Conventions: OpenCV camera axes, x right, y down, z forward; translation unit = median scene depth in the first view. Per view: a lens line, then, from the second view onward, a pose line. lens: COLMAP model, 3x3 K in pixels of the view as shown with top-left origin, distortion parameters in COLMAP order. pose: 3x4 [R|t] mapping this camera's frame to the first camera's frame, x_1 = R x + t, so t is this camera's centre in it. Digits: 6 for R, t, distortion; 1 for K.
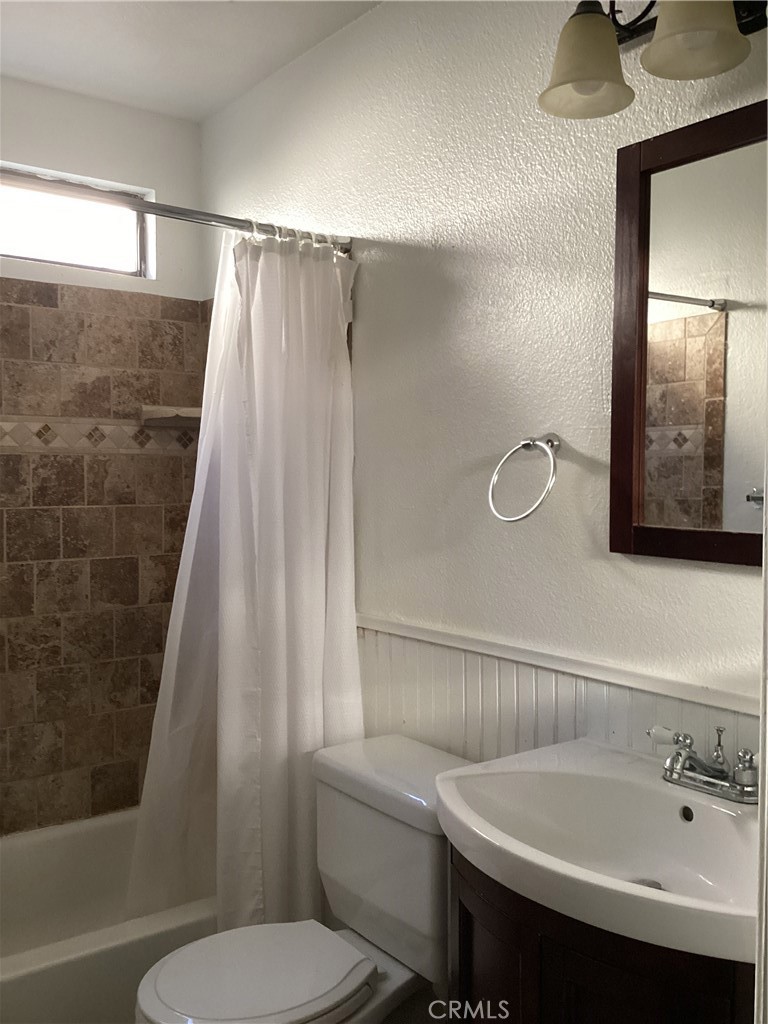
lens RADIAL K [[918.4, 0, 384.0], [0, 918.4, 512.0], [0, 0, 1]] dist [0.102631, -0.197517]
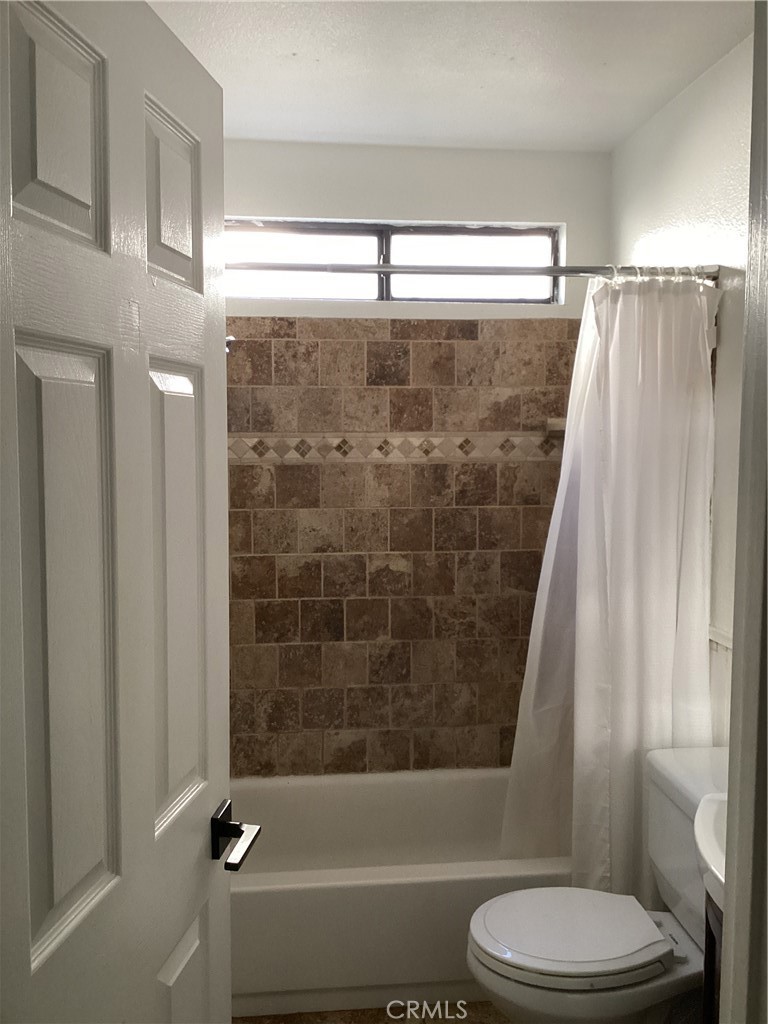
lens RADIAL K [[918.4, 0, 384.0], [0, 918.4, 512.0], [0, 0, 1]] dist [0.102631, -0.197517]
pose [[0.854747, 0.040519, -0.517461, 0.165121], [-0.014771, 0.998443, 0.053783, -0.061534], [0.518835, -0.038328, 0.854015, -0.078095]]
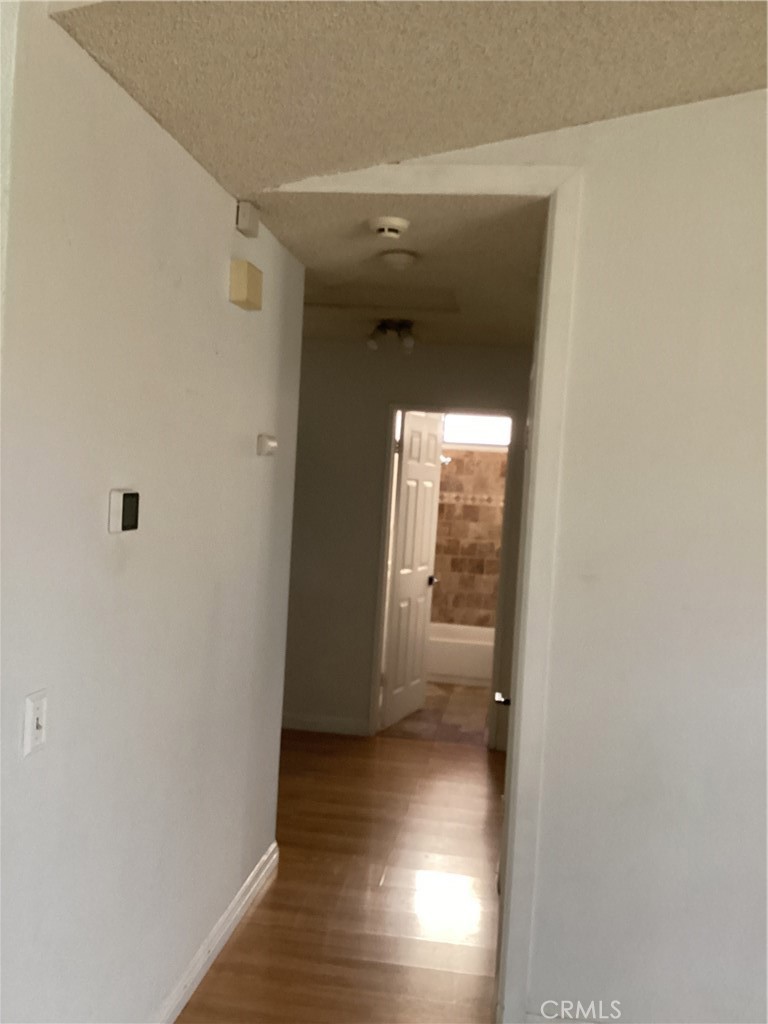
lens RADIAL K [[918.4, 0, 384.0], [0, 918.4, 512.0], [0, 0, 1]] dist [0.102631, -0.197517]
pose [[0.688280, 0.064681, -0.722556, 1.508715], [-0.082601, 0.996527, 0.010523, -0.042846], [0.720728, 0.052441, 0.691232, -1.491331]]
